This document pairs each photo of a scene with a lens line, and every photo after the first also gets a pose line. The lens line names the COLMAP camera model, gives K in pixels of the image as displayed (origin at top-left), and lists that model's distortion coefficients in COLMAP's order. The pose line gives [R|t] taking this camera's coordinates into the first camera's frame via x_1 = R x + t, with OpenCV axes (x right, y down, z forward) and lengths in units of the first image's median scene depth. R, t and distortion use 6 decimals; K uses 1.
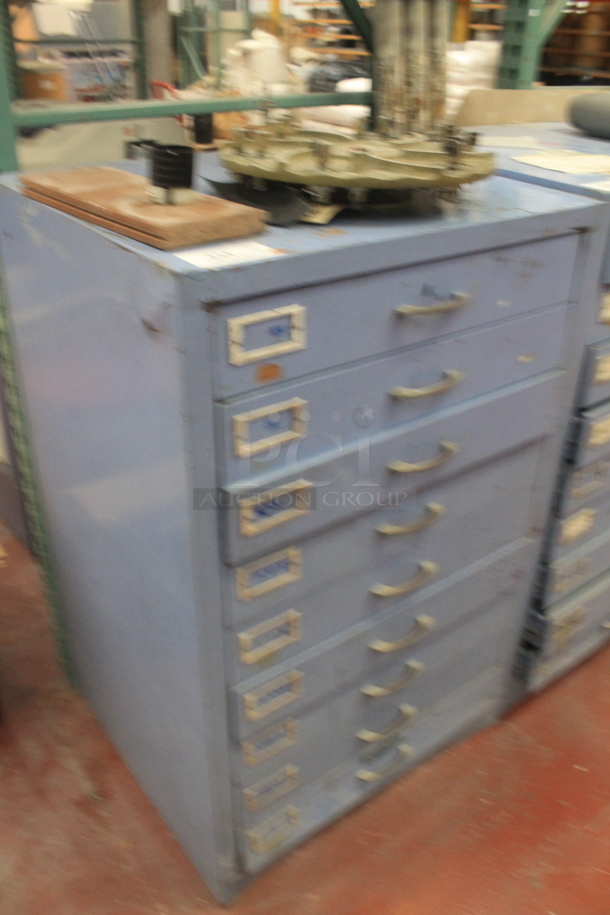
lens RADIAL K [[788.1, 0, 305.0], [0, 788.1, 457.5], [0, 0, 1]] dist [-0.086472, 0.002632]
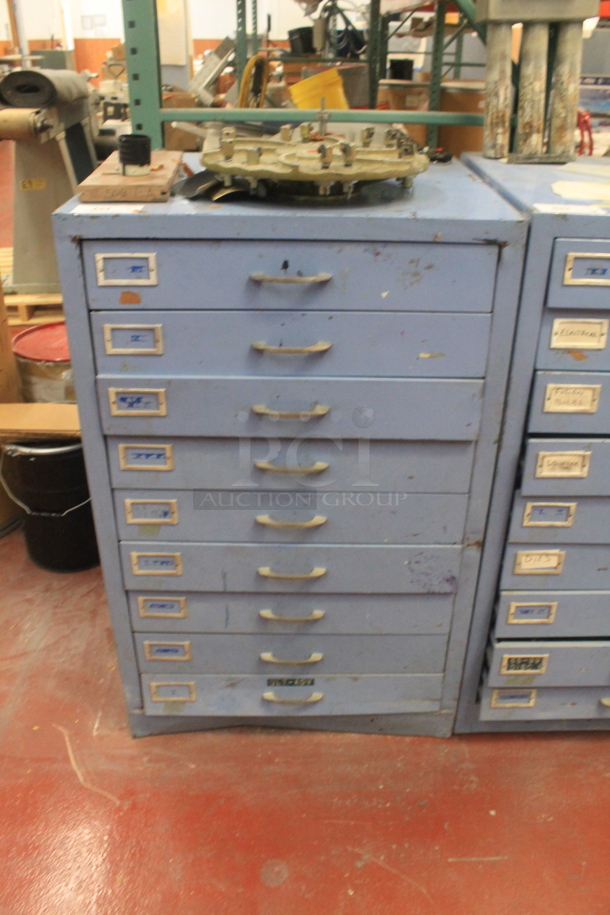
lens RADIAL K [[788.1, 0, 305.0], [0, 788.1, 457.5], [0, 0, 1]] dist [-0.086472, 0.002632]
pose [[0.796084, 0.272421, -0.540404, 0.810331], [-0.290855, 0.955292, 0.053101, -0.001874], [0.530710, 0.114906, 0.839728, 0.029015]]
